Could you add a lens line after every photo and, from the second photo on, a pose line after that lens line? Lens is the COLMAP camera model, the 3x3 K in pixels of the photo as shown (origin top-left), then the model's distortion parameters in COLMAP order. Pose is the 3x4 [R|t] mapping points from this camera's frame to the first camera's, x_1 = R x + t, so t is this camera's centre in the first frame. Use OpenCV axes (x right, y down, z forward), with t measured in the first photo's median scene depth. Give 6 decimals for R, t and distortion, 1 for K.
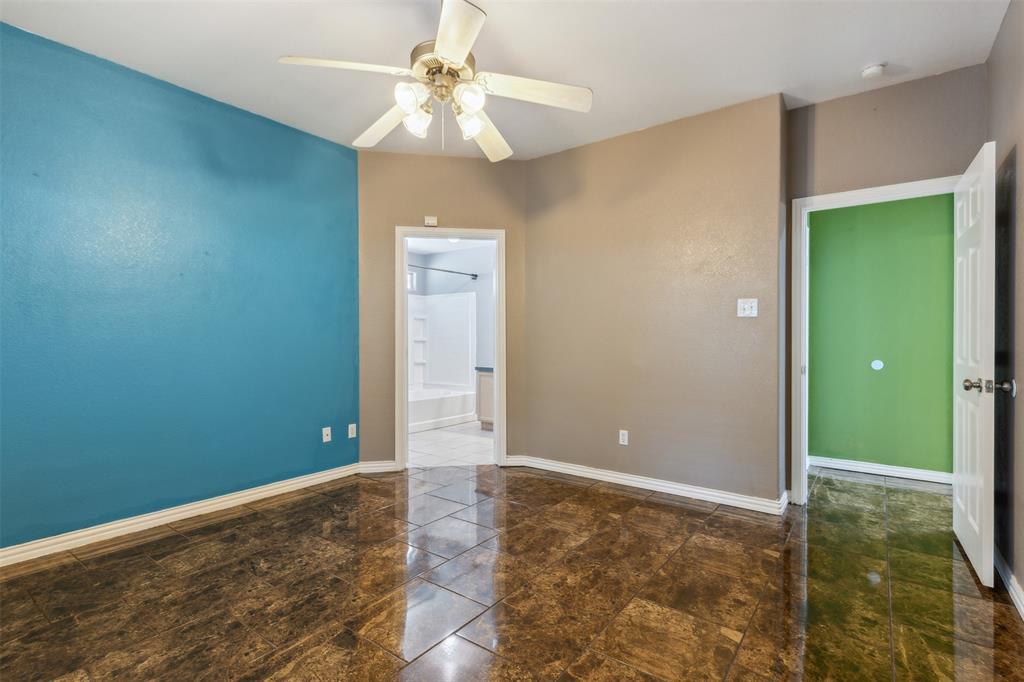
lens RADIAL K [[484.7, 0, 516.2], [0, 484.7, 340.8], [0, 0, 1]] dist [0.015664, -0.000134]
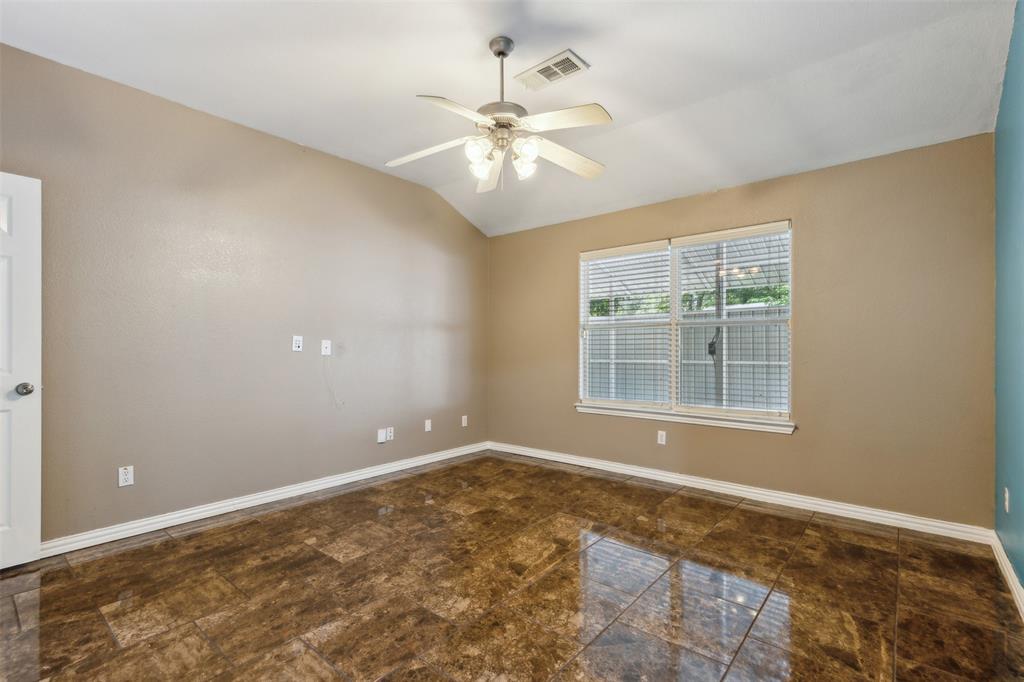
lens RADIAL K [[474.5, 0, 516.2], [0, 474.5, 345.3], [0, 0, 1]] dist [0.017648, -0.000857]
pose [[-0.997868, 0.001899, 0.065243, -0.210011], [0.001847, 0.999998, -0.000866, -0.005548], [-0.065245, -0.000744, -0.997869, 1.735259]]
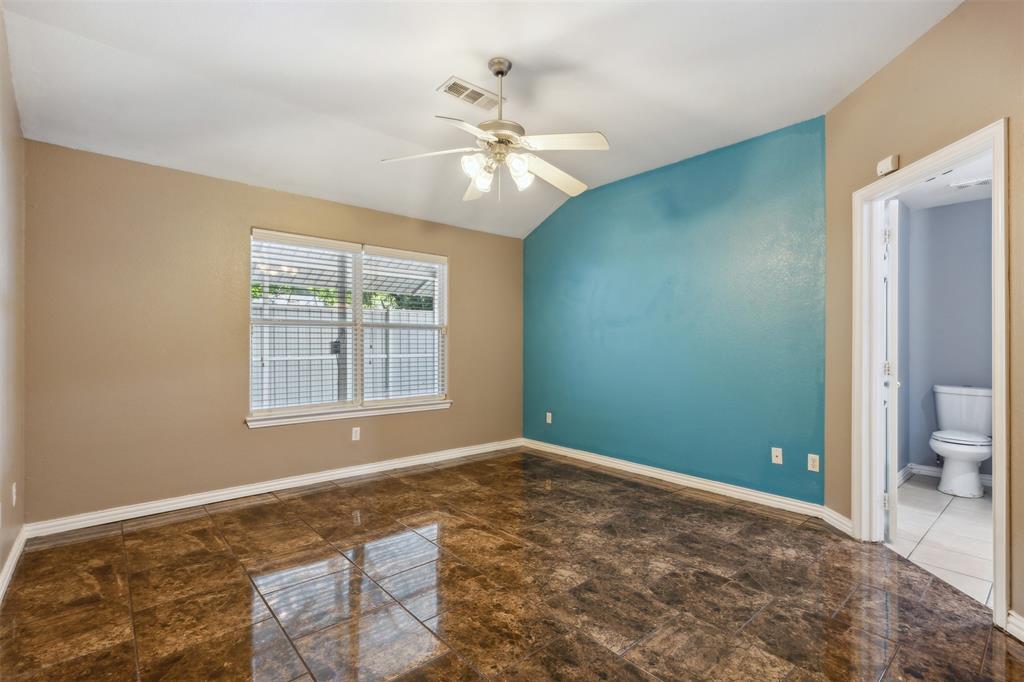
lens RADIAL K [[474.5, 0, 516.2], [0, 474.5, 345.3], [0, 0, 1]] dist [0.017648, -0.000857]
pose [[-0.208700, -0.000417, -0.977980, 0.849943], [-0.009119, 0.999957, 0.001520, -0.013258], [0.977937, 0.009235, -0.208695, 1.042575]]
